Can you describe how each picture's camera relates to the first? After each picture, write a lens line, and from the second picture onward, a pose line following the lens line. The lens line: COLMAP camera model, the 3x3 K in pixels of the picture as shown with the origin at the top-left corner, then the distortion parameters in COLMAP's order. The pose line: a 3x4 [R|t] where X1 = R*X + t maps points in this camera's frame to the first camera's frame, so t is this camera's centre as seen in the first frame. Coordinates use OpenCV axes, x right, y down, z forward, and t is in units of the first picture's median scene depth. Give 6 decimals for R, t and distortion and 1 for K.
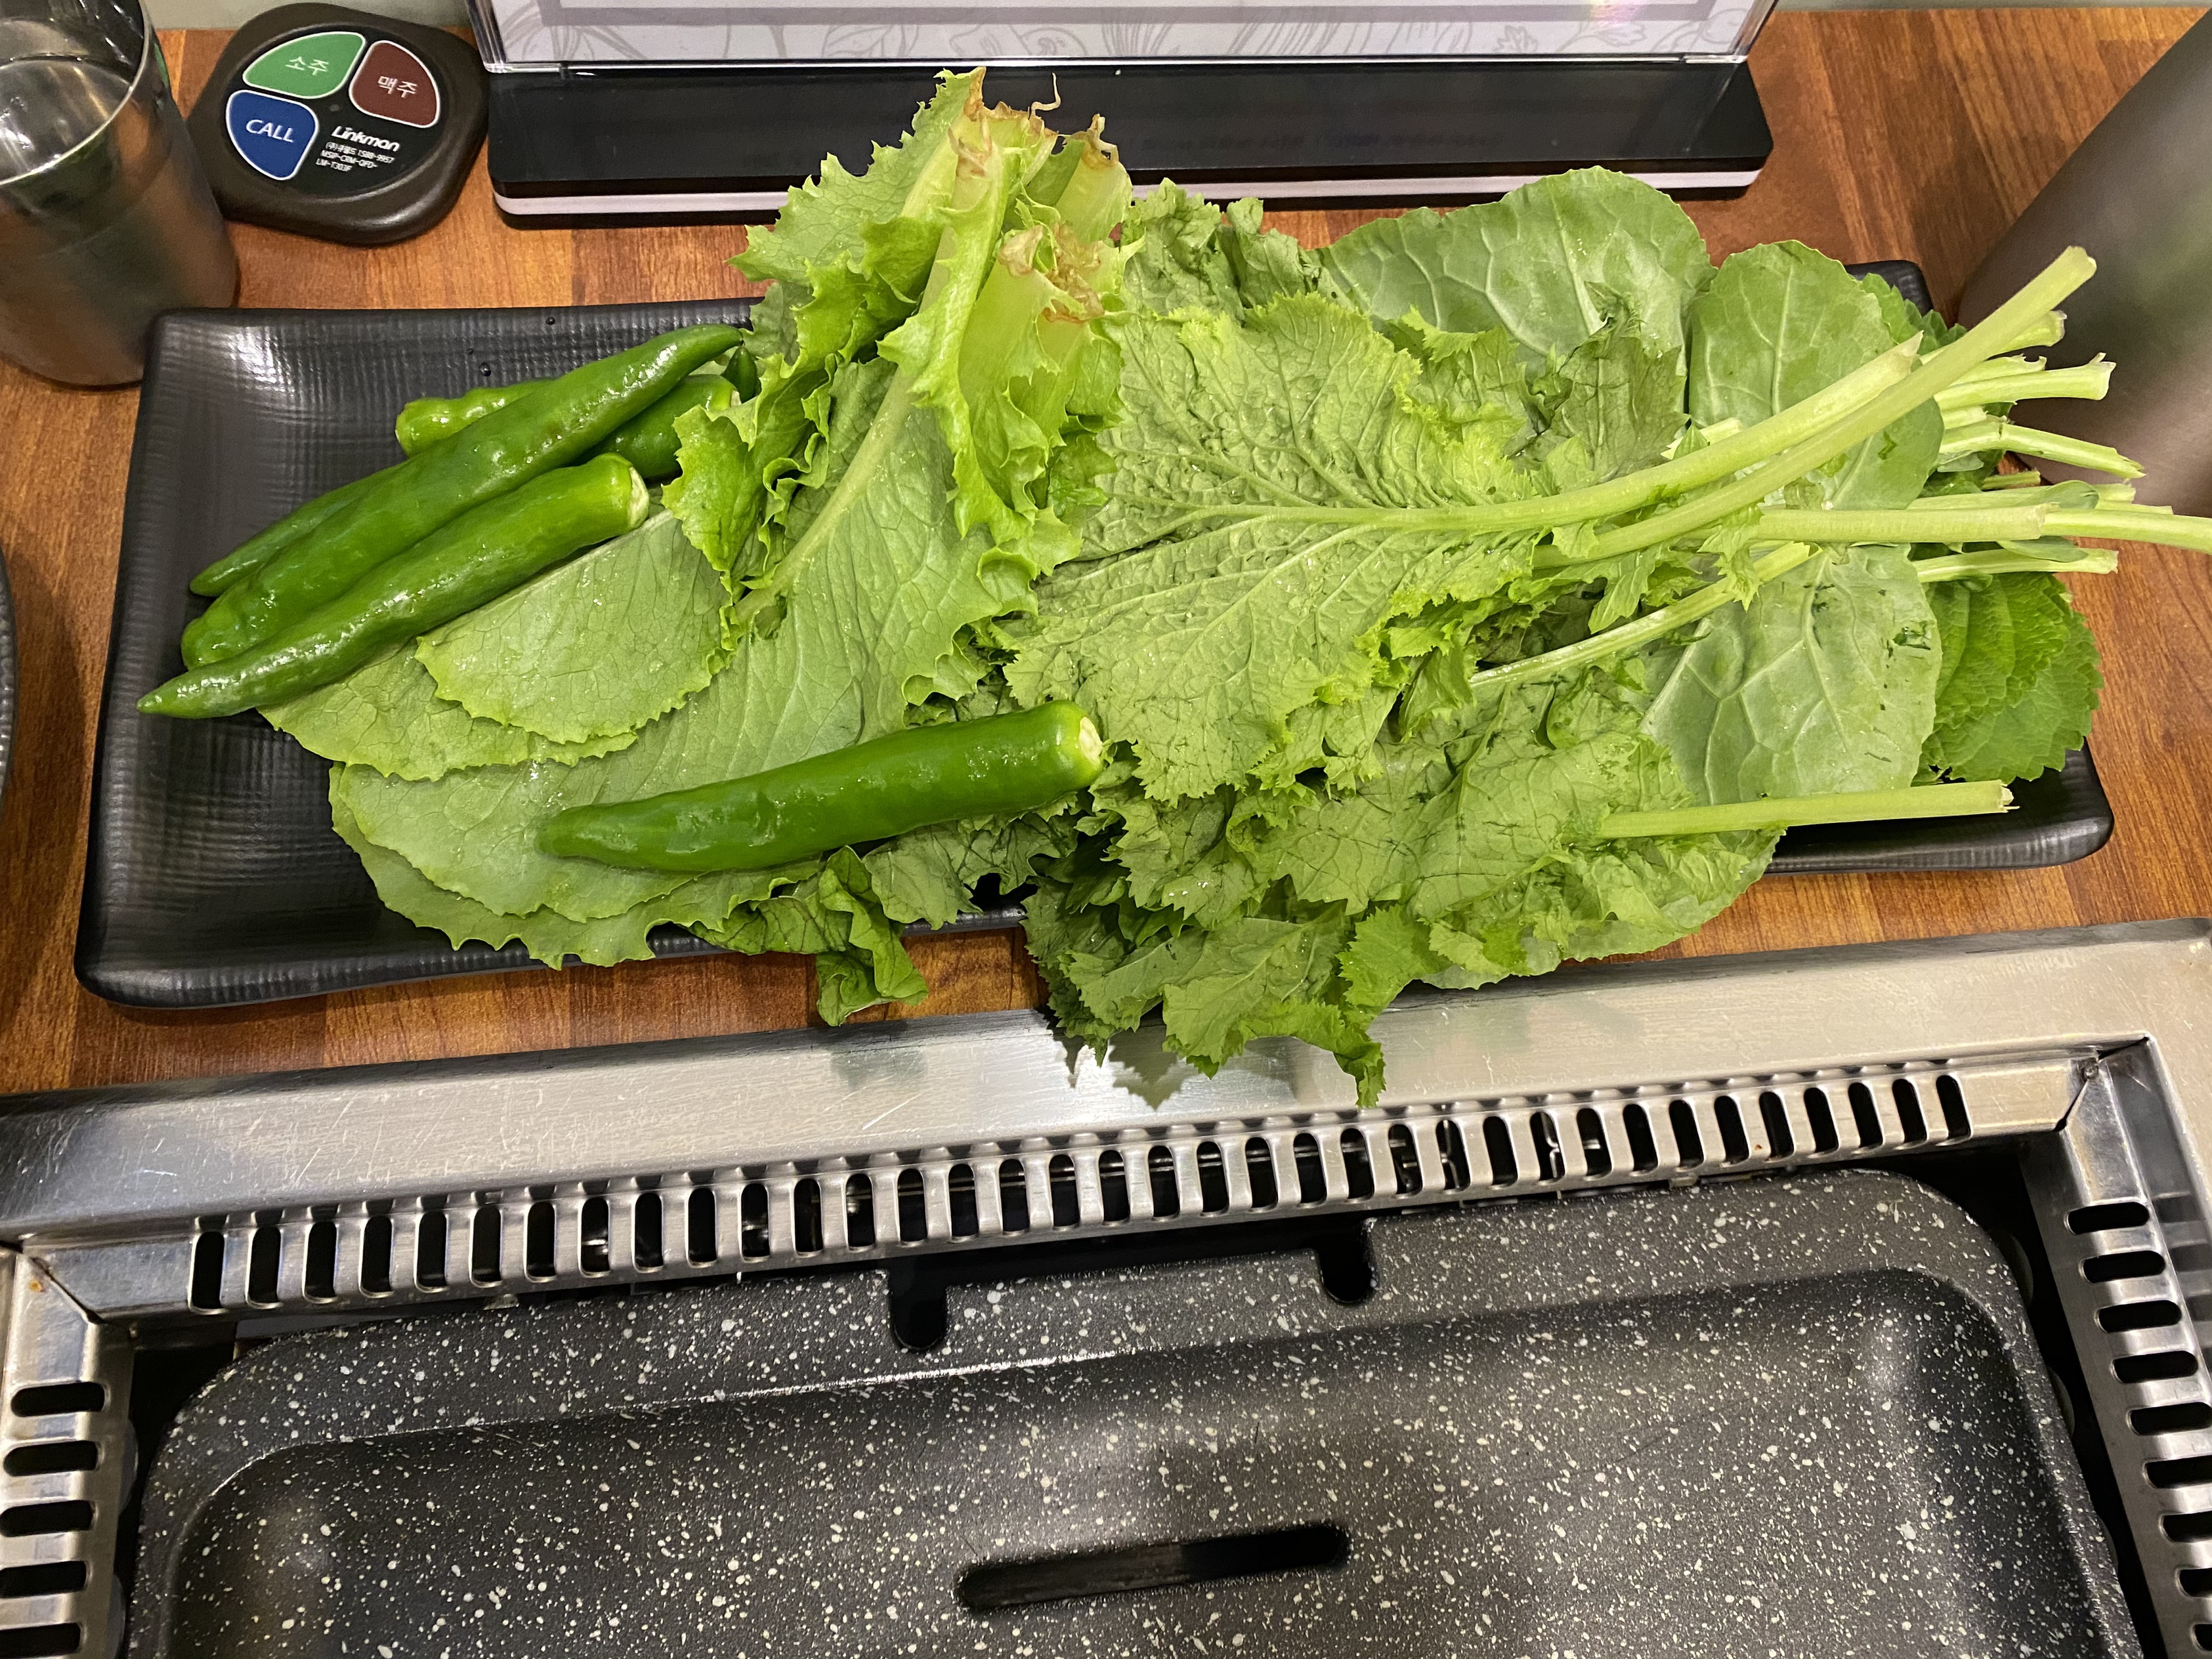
lens RADIAL K [[1719.4, 0, 1105.2], [0, 1719.4, 828.4], [0, 0, 1]] dist [-0.008361, -0.001614]
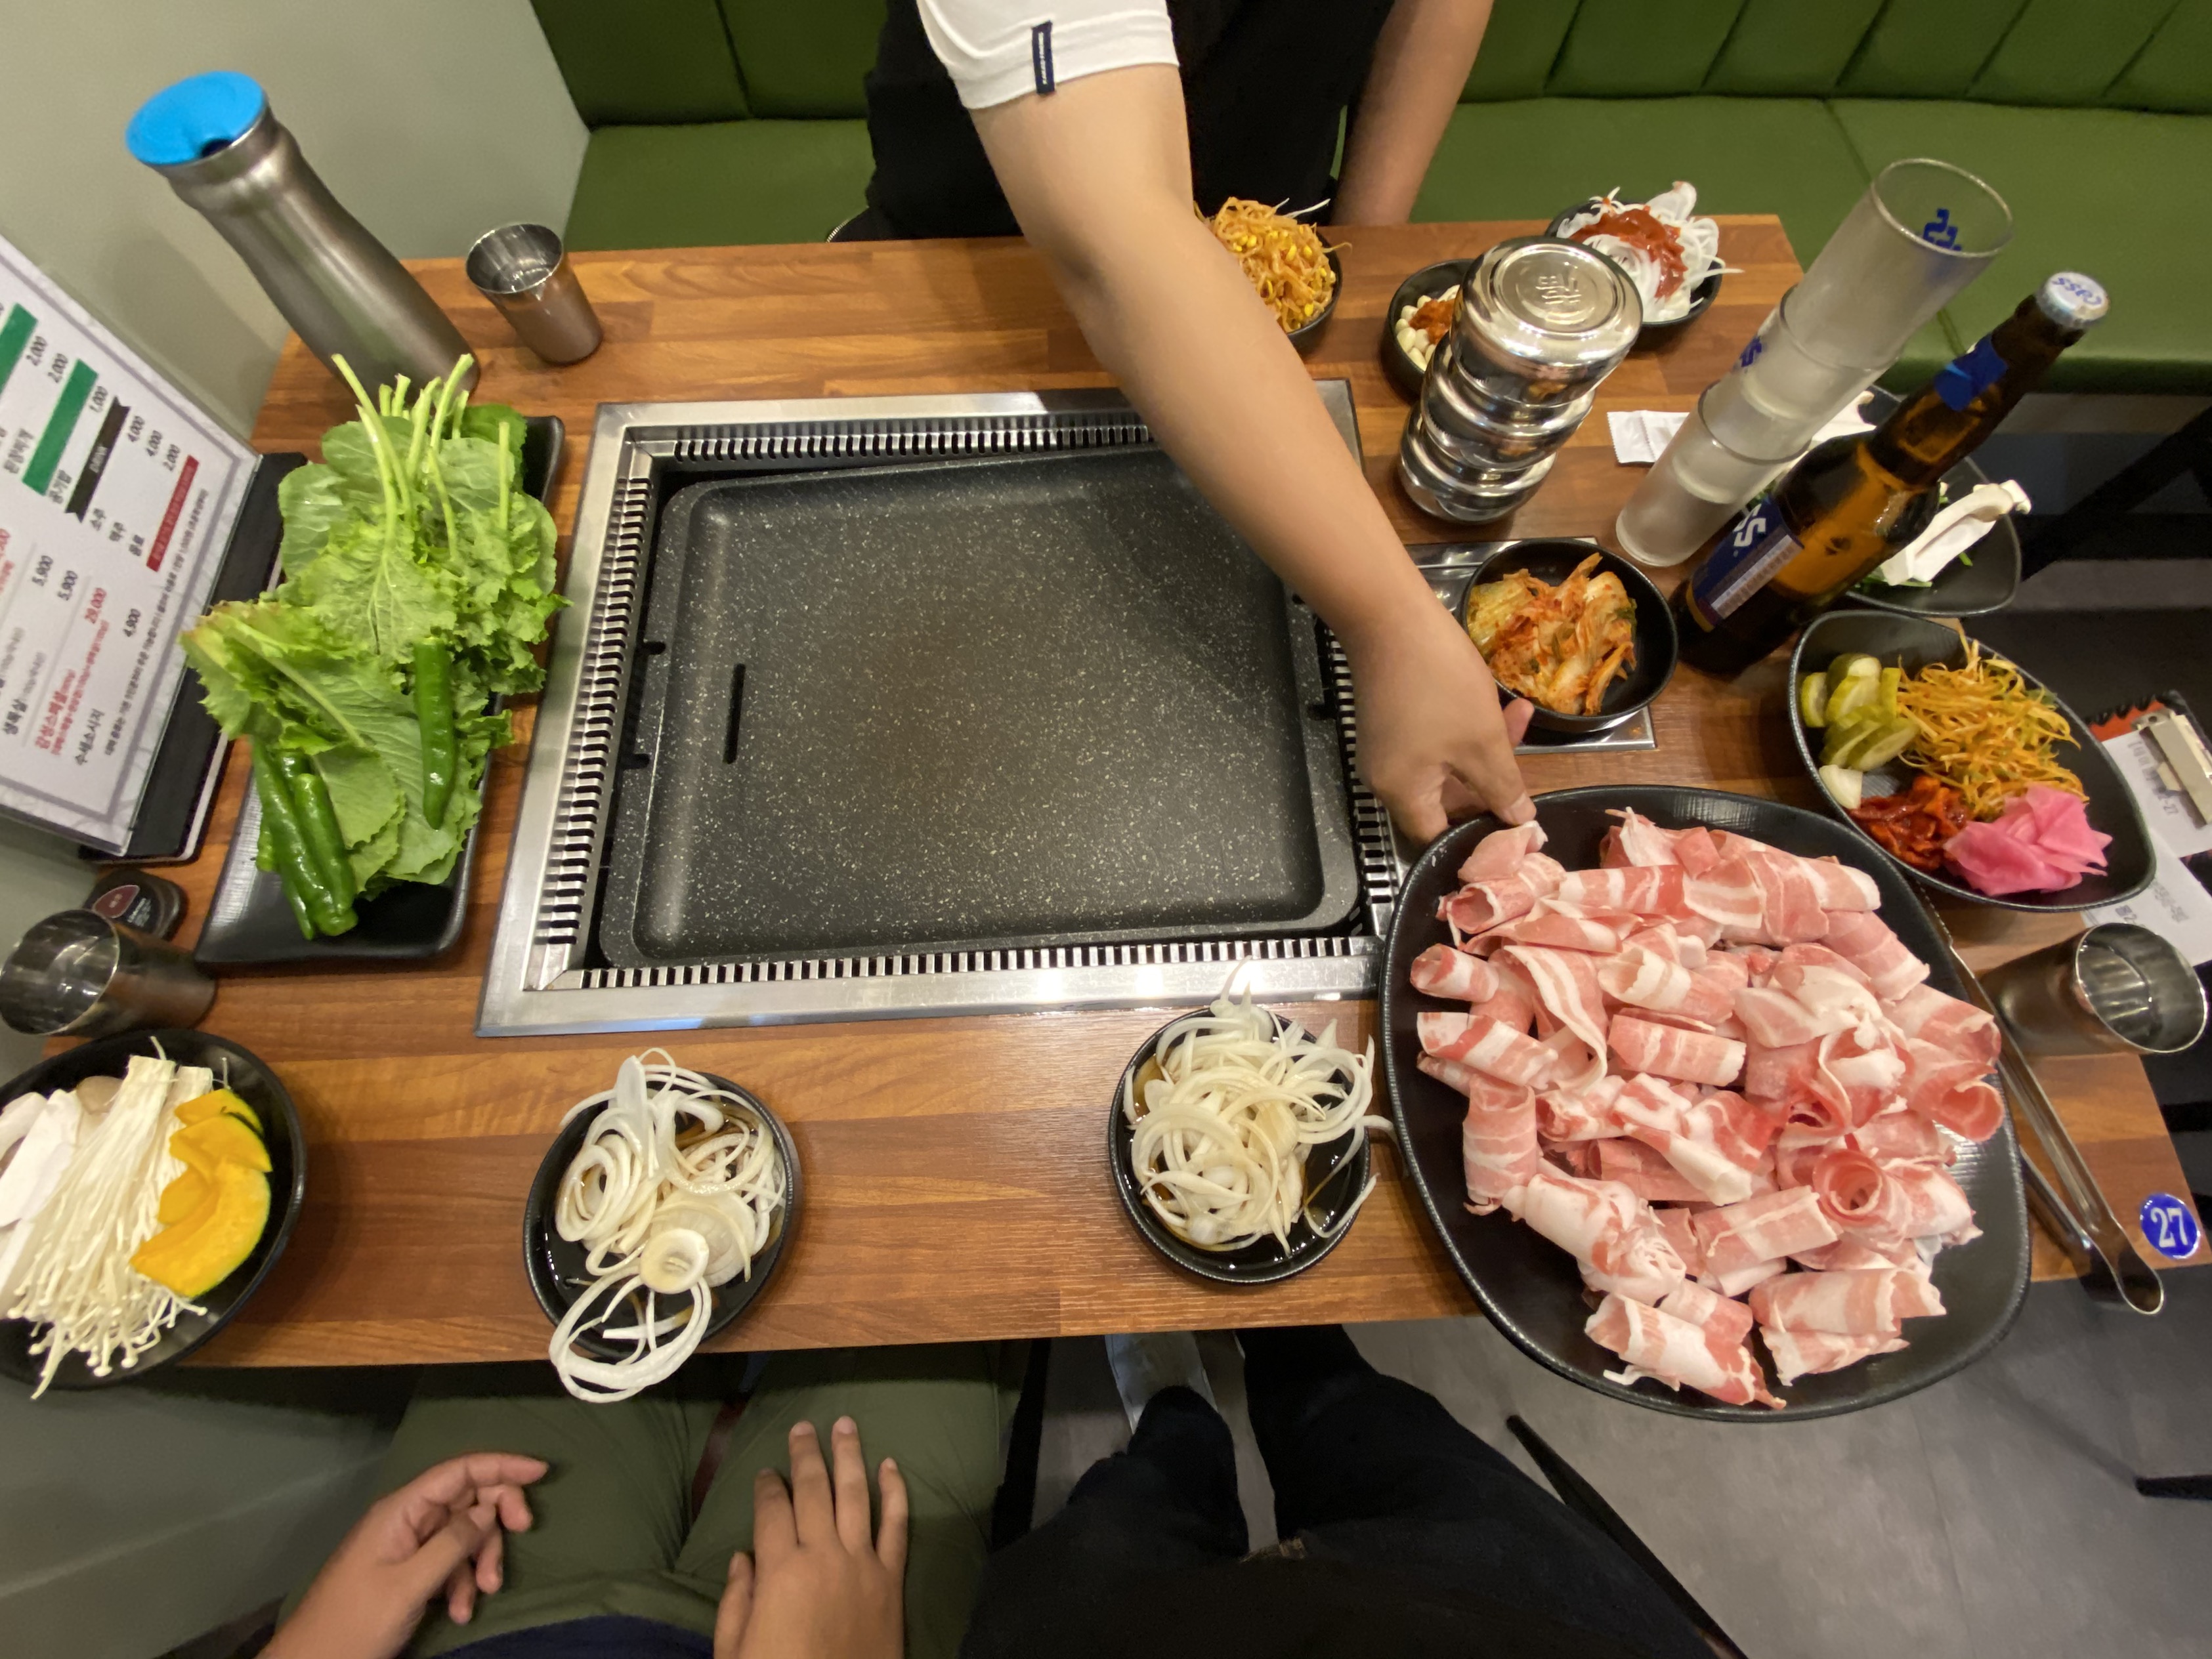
lens RADIAL K [[890.5, 0, 1095.8], [0, 890.5, 878.3], [0, 0, 1]] dist [-0.003025, -0.000378]
pose [[0.074421, -0.967068, 0.243395, -0.681385], [0.943312, 0.147435, 0.297365, 0.639308], [-0.323457, 0.207467, 0.923219, -0.833448]]
